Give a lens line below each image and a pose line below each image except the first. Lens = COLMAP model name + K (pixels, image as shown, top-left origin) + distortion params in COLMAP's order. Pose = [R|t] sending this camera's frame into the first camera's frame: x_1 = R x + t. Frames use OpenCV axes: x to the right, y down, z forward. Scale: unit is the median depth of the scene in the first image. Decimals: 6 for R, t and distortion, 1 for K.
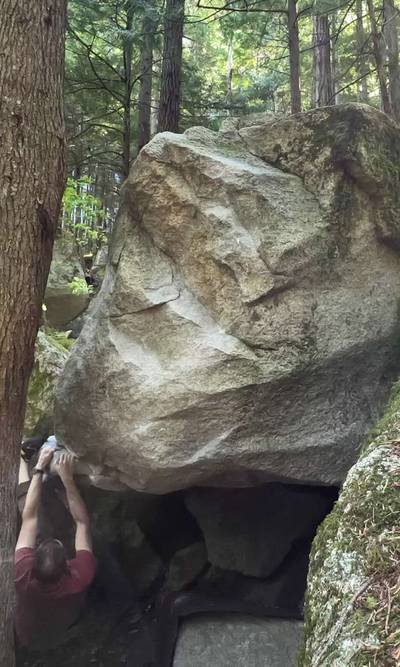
lens RADIAL K [[513.7, 0, 232.8], [0, 513.7, 333.9], [0, 0, 1]] dist [-0.003344, 0.002347]
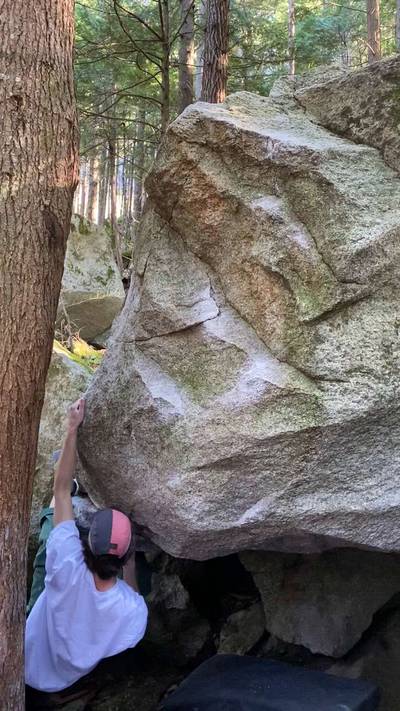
lens RADIAL K [[608.3, 0, 200.5], [0, 608.3, 353.3], [0, 0, 1]] dist [0.099021, -0.177840]
pose [[0.987429, -0.013068, -0.157521, 0.014441], [0.016771, 0.999613, 0.022202, -0.034201], [0.157170, -0.024564, 0.987266, 0.070260]]
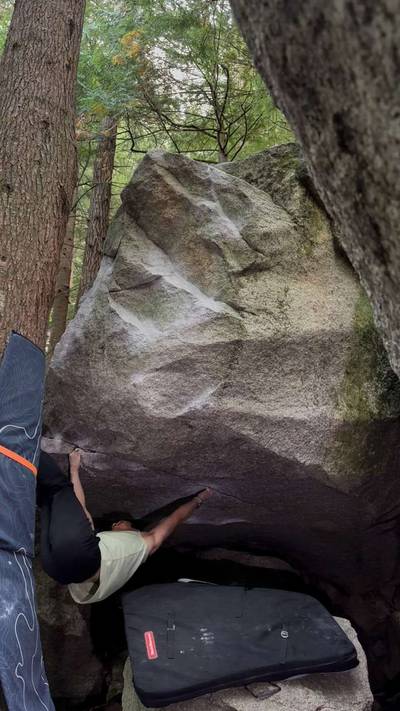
lens RADIAL K [[596.3, 0, 197.5], [0, 596.3, 358.4], [0, 0, 1]] dist [0.178334, -0.351725]
pose [[0.996353, 0.022475, 0.082319, -0.157258], [0.001618, 0.959543, -0.281557, 0.500410], [-0.085317, 0.280663, 0.956007, -0.249123]]
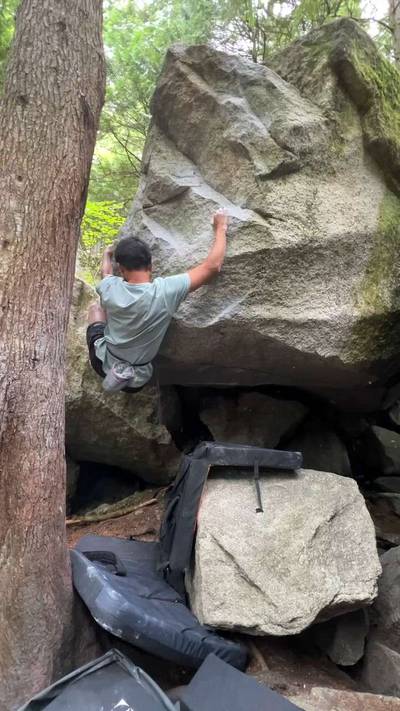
lens RADIAL K [[323.3, 0, 201.5], [0, 323.3, 353.8], [0, 0, 1]] dist [-0.001420, 0.000276]
pose [[0.997943, -0.016692, -0.061895, -0.063132], [0.017380, 0.999793, 0.010589, 0.316015], [0.061706, -0.011643, 0.998026, 0.256342]]
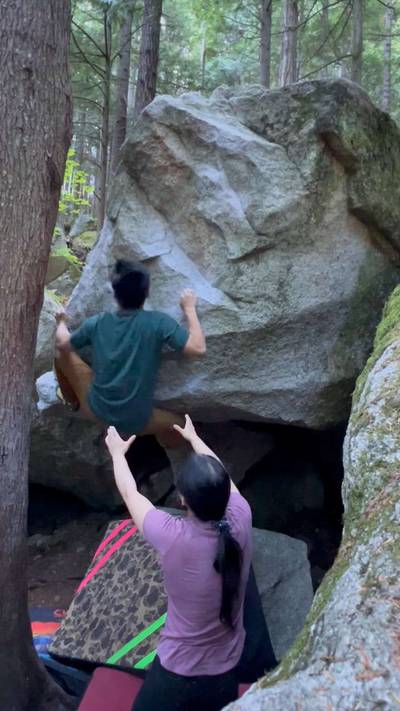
lens RADIAL K [[447.0, 0, 198.5], [0, 447.0, 355.7], [0, 0, 1]] dist [-0.002025, 0.000134]
pose [[0.998565, 0.048700, 0.022291, -0.055996], [-0.051032, 0.991468, 0.119949, 0.033691], [-0.016260, -0.120914, 0.992530, 0.003088]]
